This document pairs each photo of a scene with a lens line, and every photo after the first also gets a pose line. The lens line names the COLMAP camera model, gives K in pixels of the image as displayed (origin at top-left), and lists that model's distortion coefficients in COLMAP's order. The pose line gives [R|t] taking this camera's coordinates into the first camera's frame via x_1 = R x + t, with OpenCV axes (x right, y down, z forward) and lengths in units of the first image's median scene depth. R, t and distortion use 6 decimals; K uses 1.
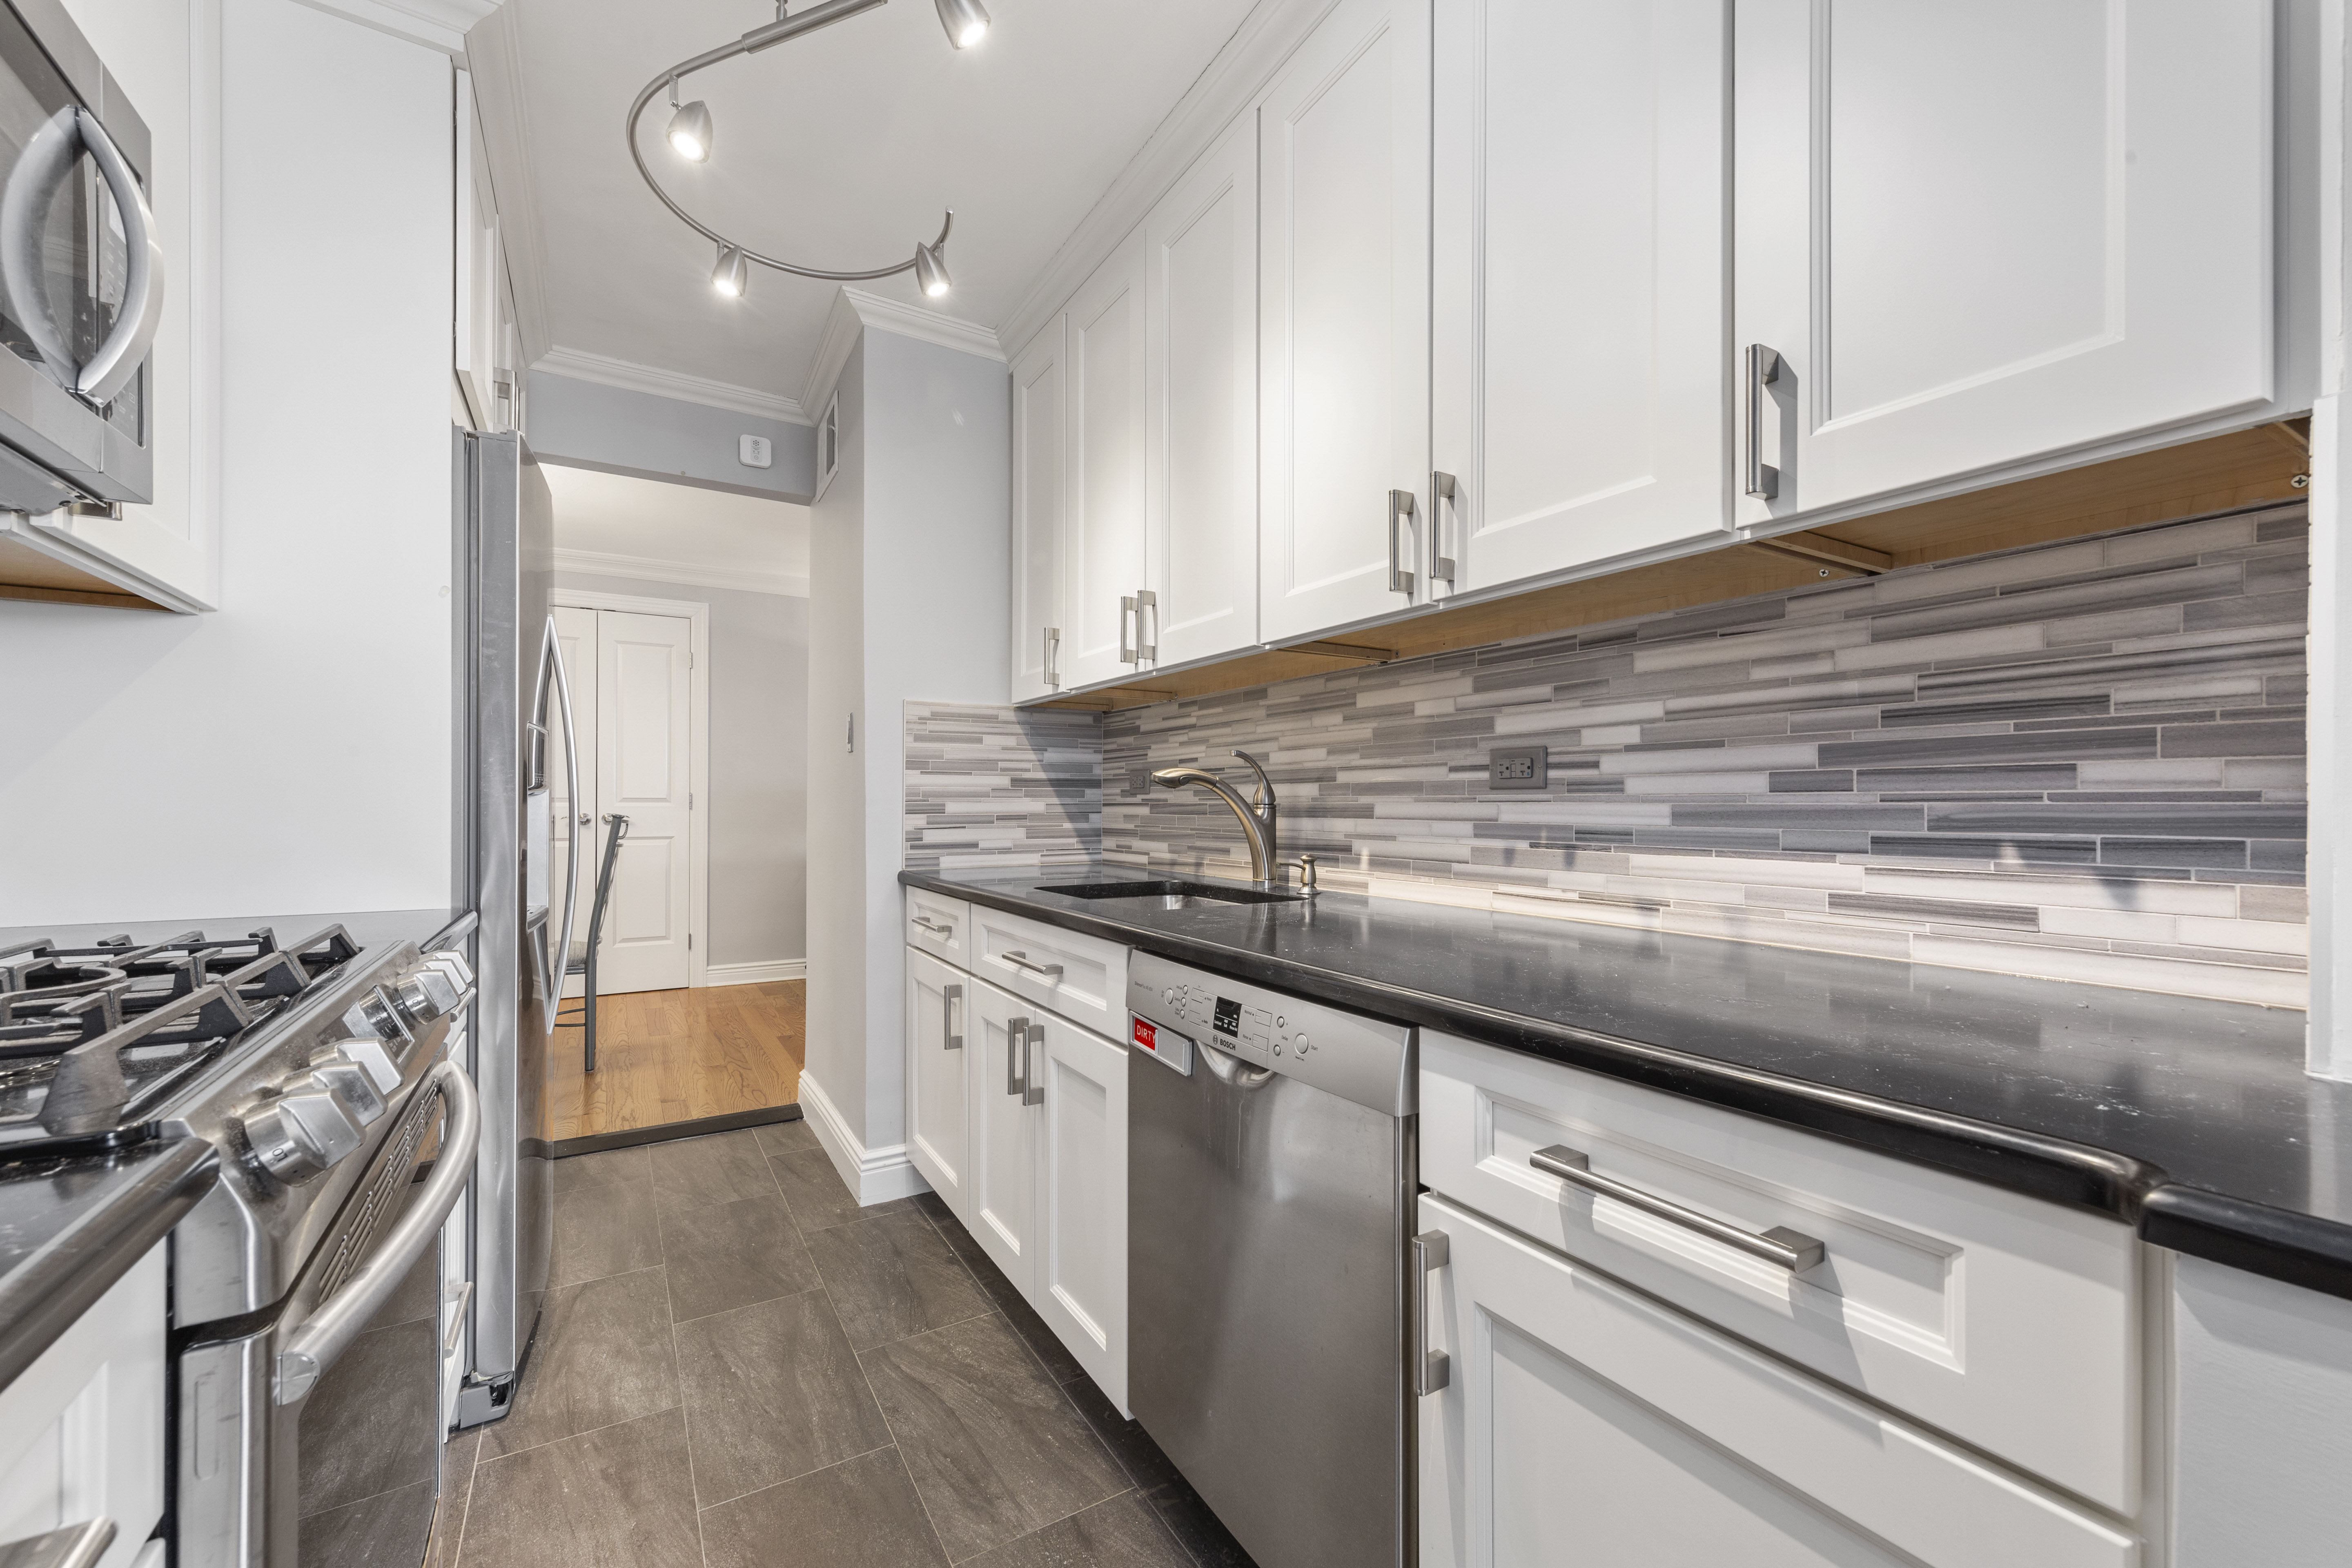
lens RADIAL K [[964.7, 0, 1183.6], [0, 964.7, 800.3], [0, 0, 1]] dist [0.006945, -0.000567]
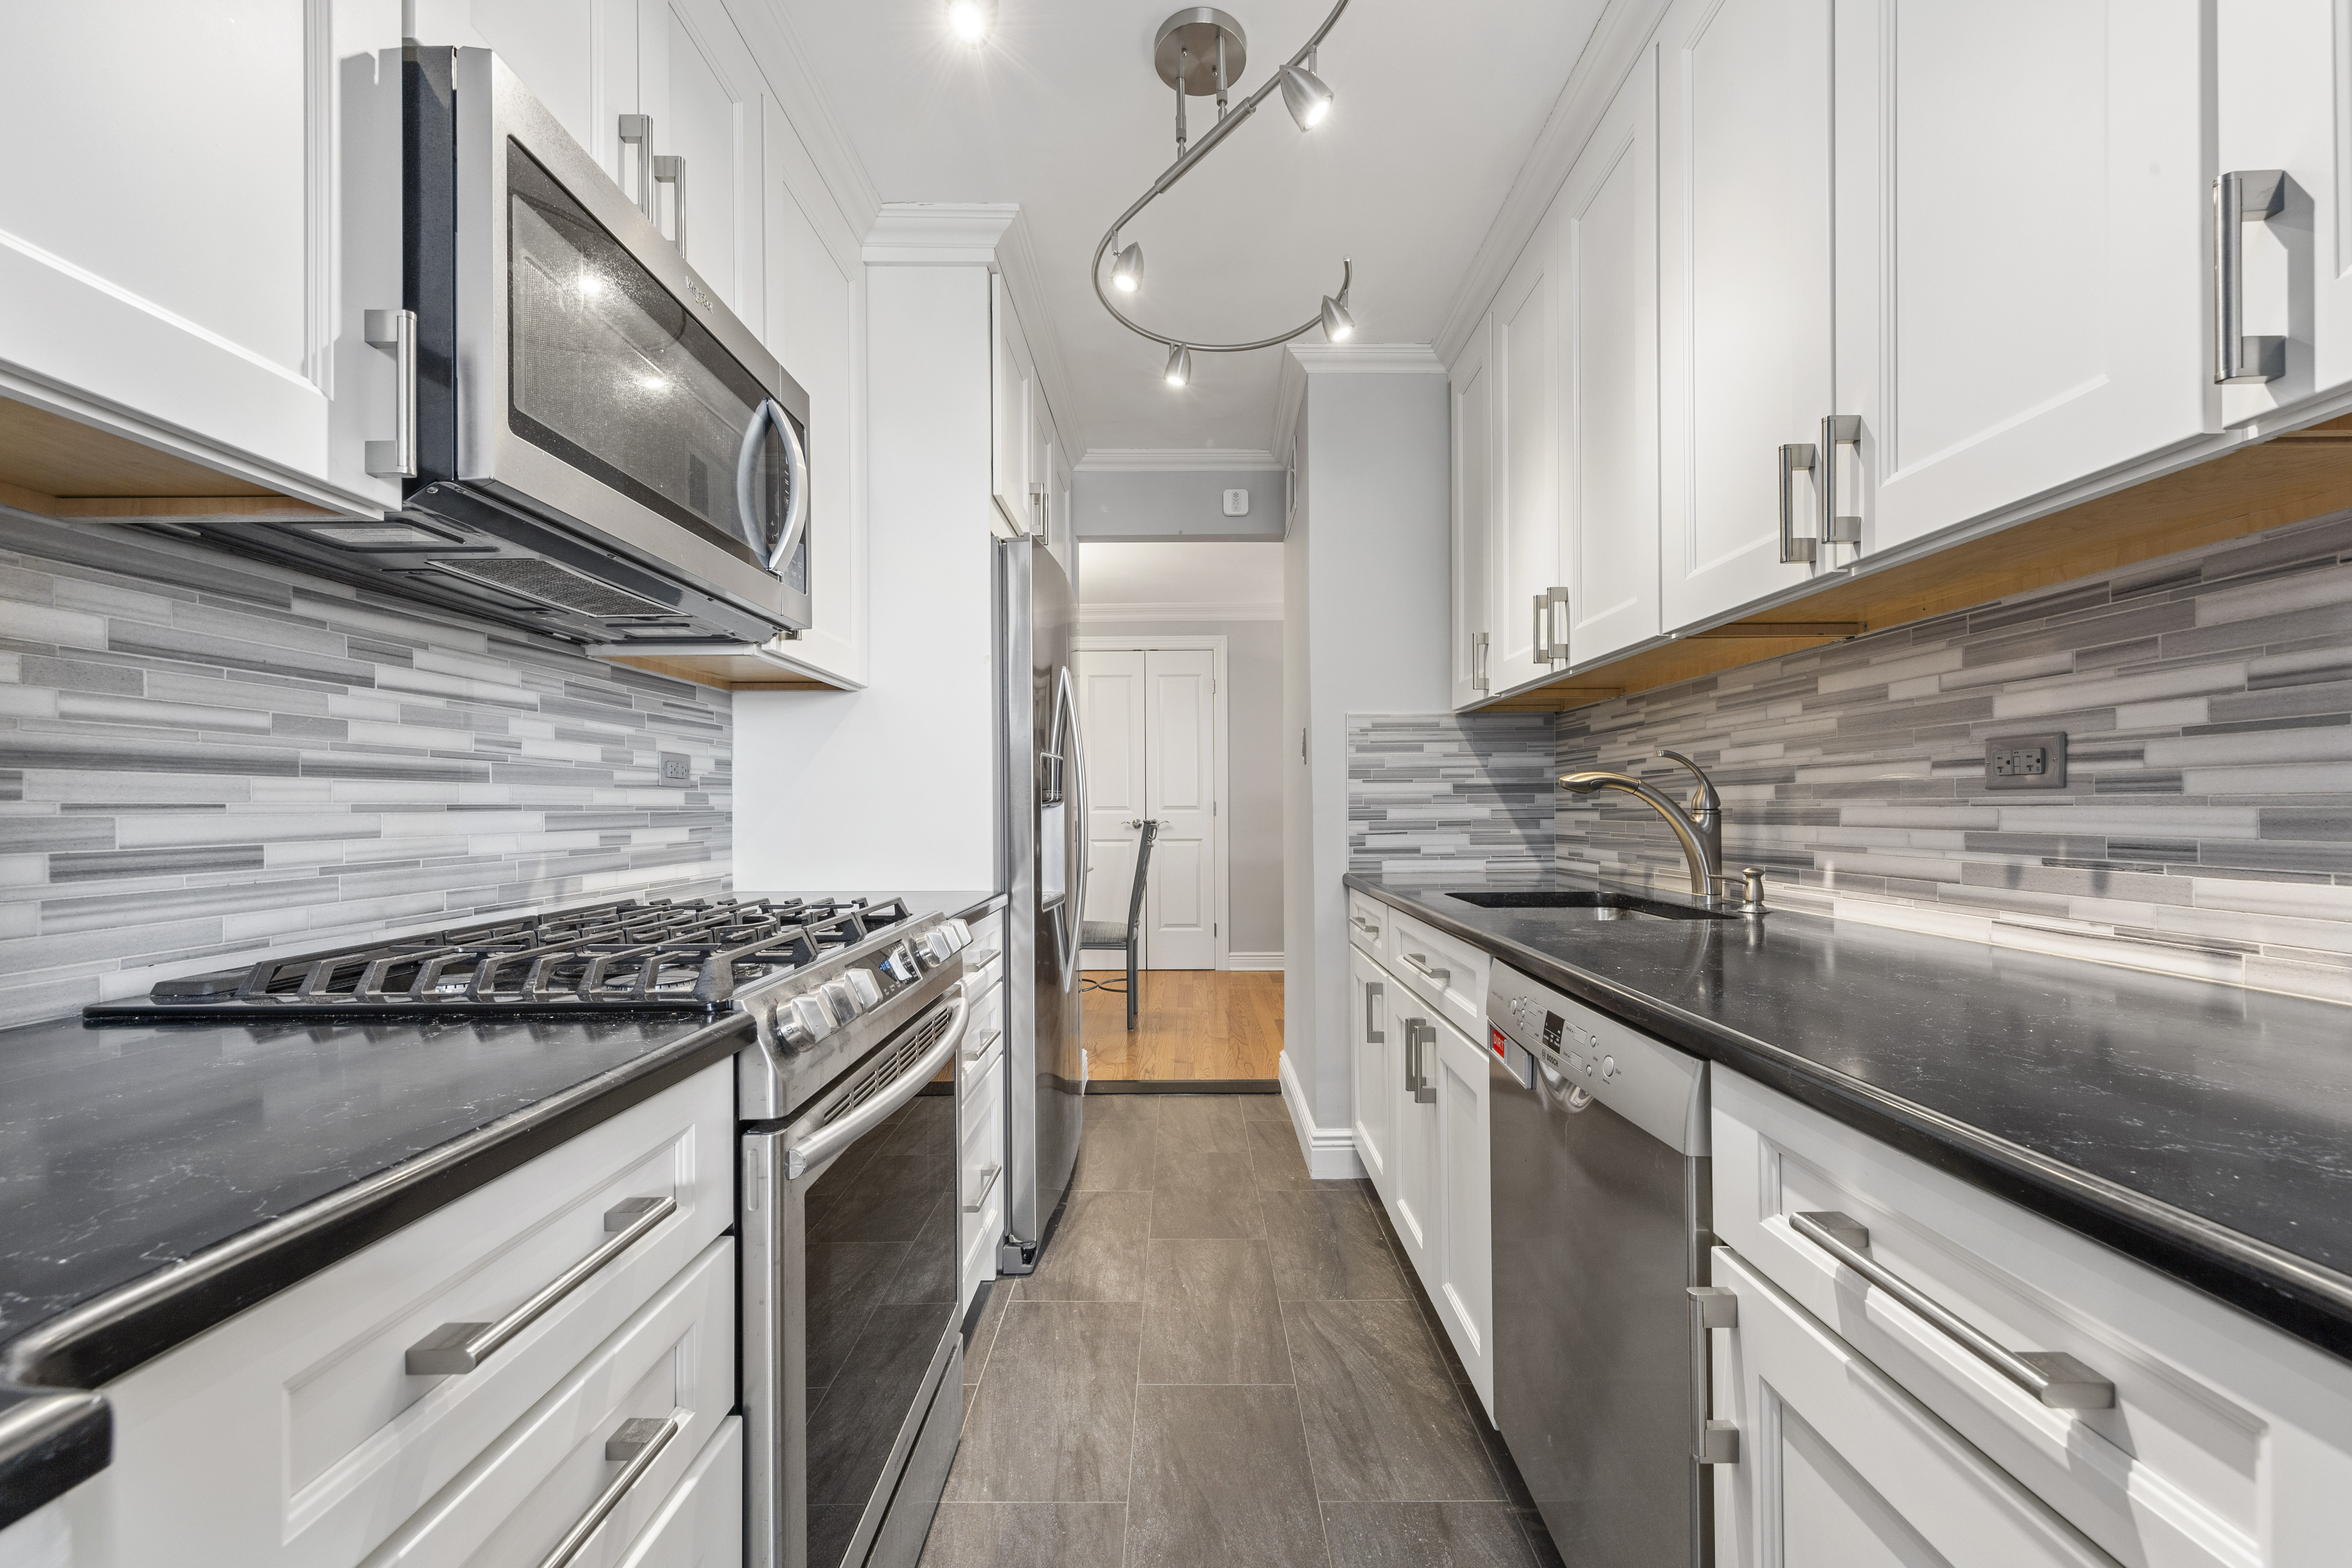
lens RADIAL K [[964.7, 0, 1166.9], [0, 964.7, 805.9], [0, 0, 1]] dist [0.006945, -0.000567]
pose [[0.846295, -0.009222, -0.532634, 0.178115], [0.010348, 0.999946, -0.000872, -0.004401], [0.532613, -0.004774, 0.846345, -0.020725]]
